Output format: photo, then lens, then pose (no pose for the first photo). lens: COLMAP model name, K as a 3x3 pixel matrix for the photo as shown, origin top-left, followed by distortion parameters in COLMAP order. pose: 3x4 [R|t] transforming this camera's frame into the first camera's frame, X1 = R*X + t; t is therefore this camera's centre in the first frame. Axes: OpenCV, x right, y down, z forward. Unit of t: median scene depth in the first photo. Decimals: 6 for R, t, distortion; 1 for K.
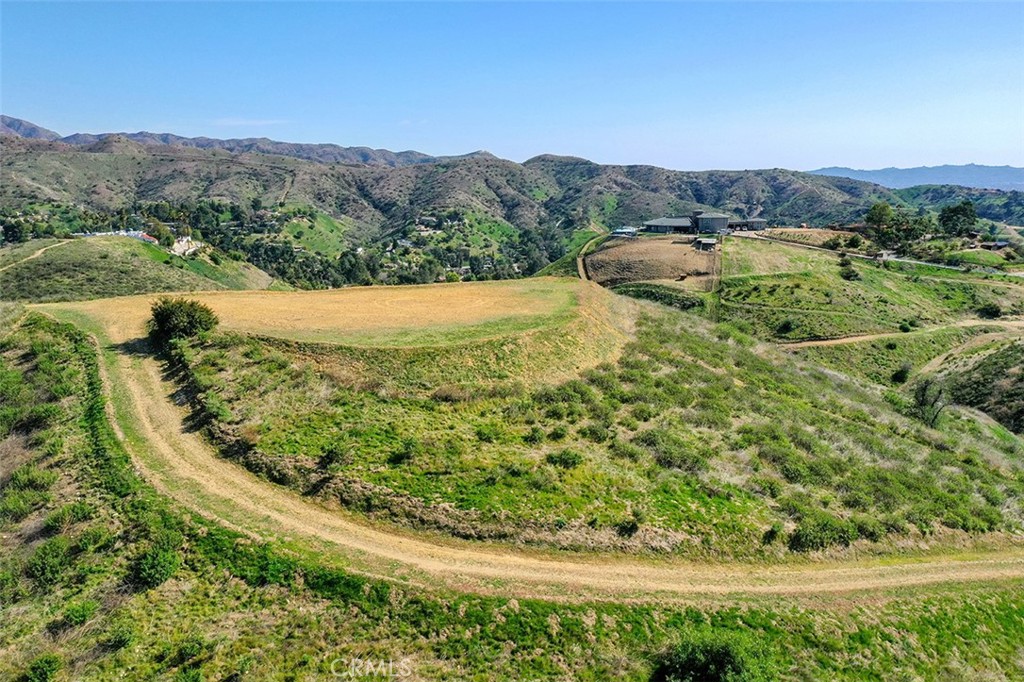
lens RADIAL K [[807.2, 0, 512.0], [0, 807.2, 341.0], [0, 0, 1]] dist [0.005666, -0.004894]
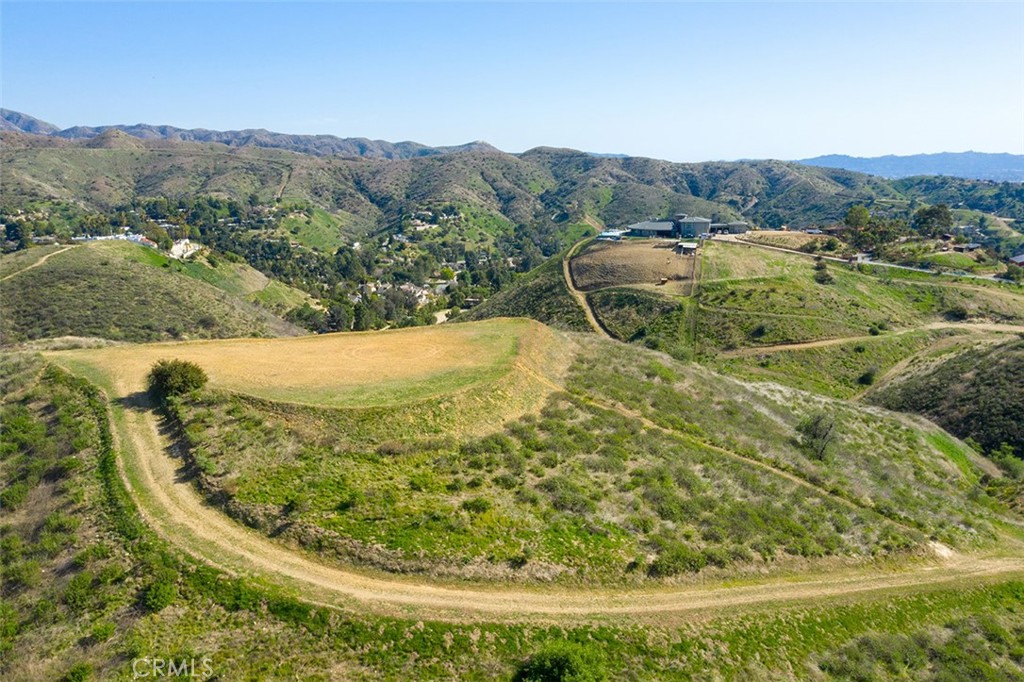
lens RADIAL K [[811.4, 0, 512.0], [0, 811.4, 341.0], [0, 0, 1]] dist [-0.005507, -0.005867]
pose [[0.999986, -0.005250, -0.001182, 0.095473], [0.005267, 0.999872, 0.015112, -0.102259], [0.001103, -0.015118, 0.999885, -0.212932]]
